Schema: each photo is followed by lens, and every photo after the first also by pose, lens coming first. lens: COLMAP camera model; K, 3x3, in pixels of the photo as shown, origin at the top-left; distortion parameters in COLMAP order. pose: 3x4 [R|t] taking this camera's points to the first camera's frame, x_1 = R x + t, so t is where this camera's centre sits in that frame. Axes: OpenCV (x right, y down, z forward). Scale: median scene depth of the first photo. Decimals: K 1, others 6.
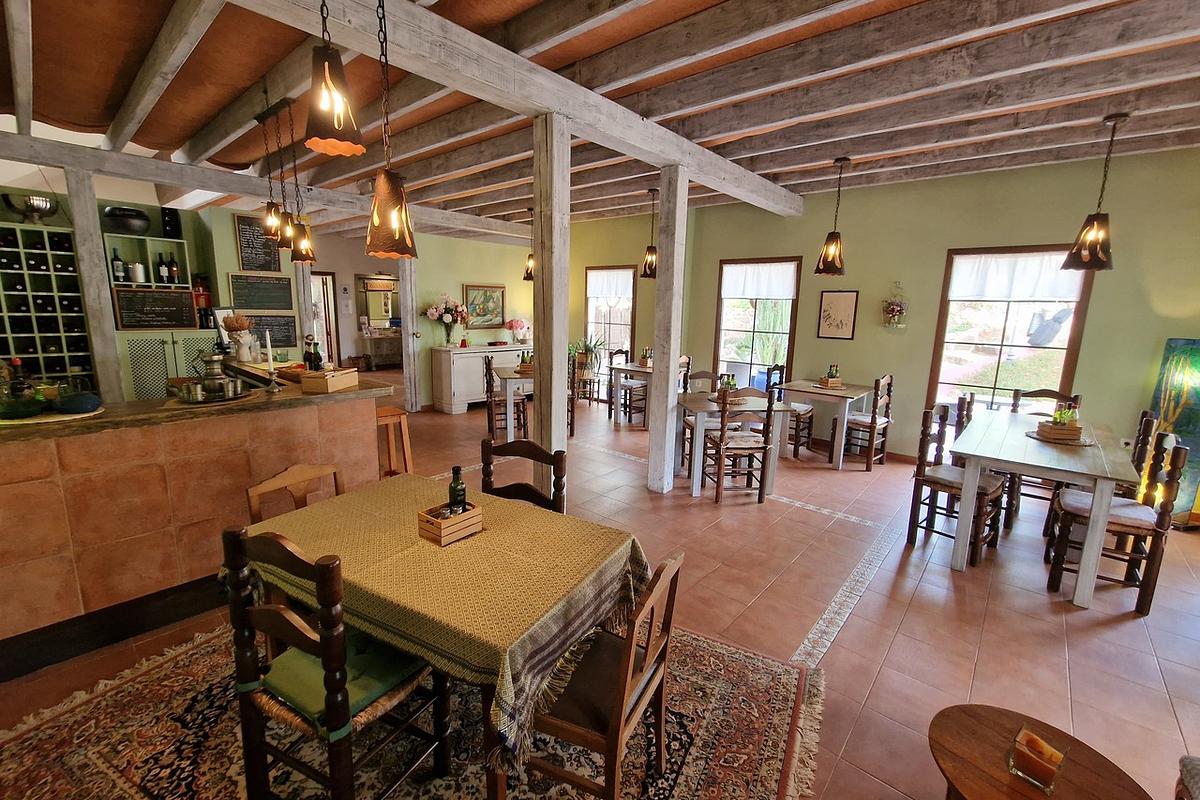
lens RADIAL K [[496.1, 0, 600.2], [0, 496.1, 399.4], [0, 0, 1]] dist [-0.003285, -0.000214]
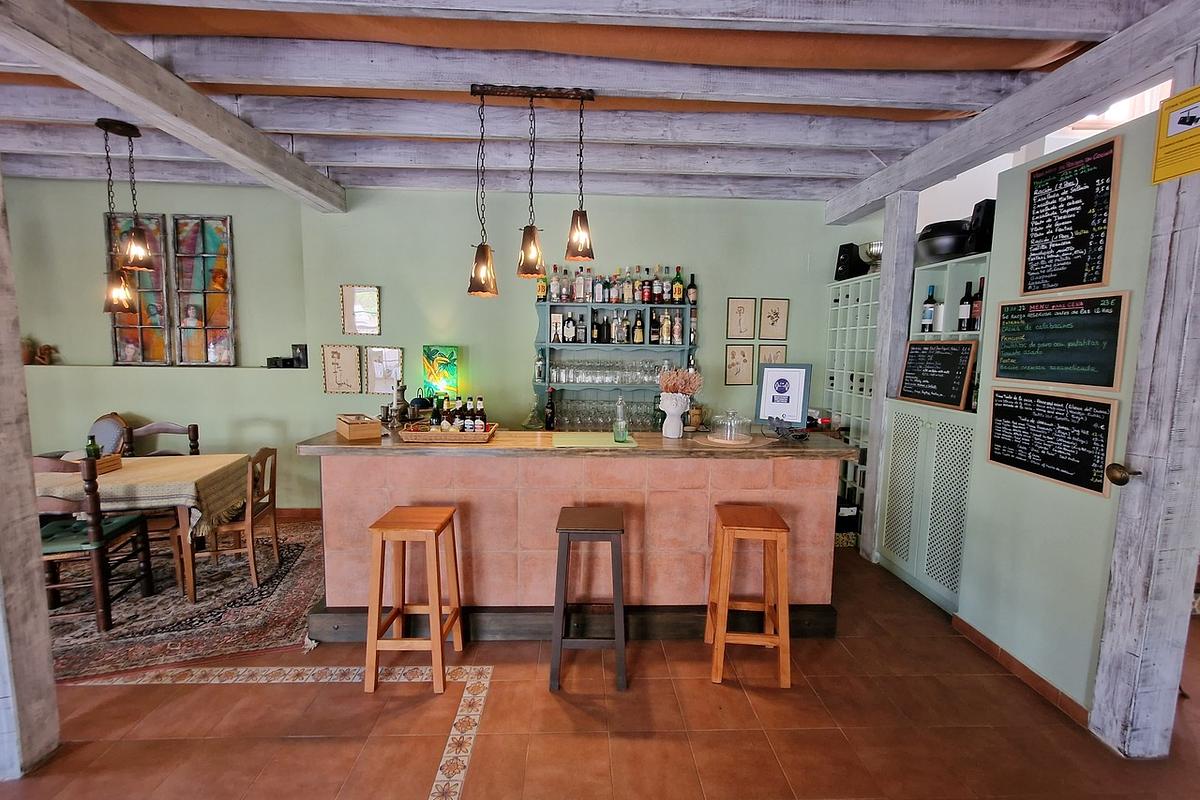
lens RADIAL K [[496.1, 0, 598.7], [0, 496.1, 396.2], [0, 0, 1]] dist [-0.003285, -0.000214]
pose [[-0.732260, 0.043287, -0.679648, -0.126475], [-0.149077, 0.963585, 0.221989, -0.204385], [0.664509, 0.263874, -0.699142, 1.037984]]
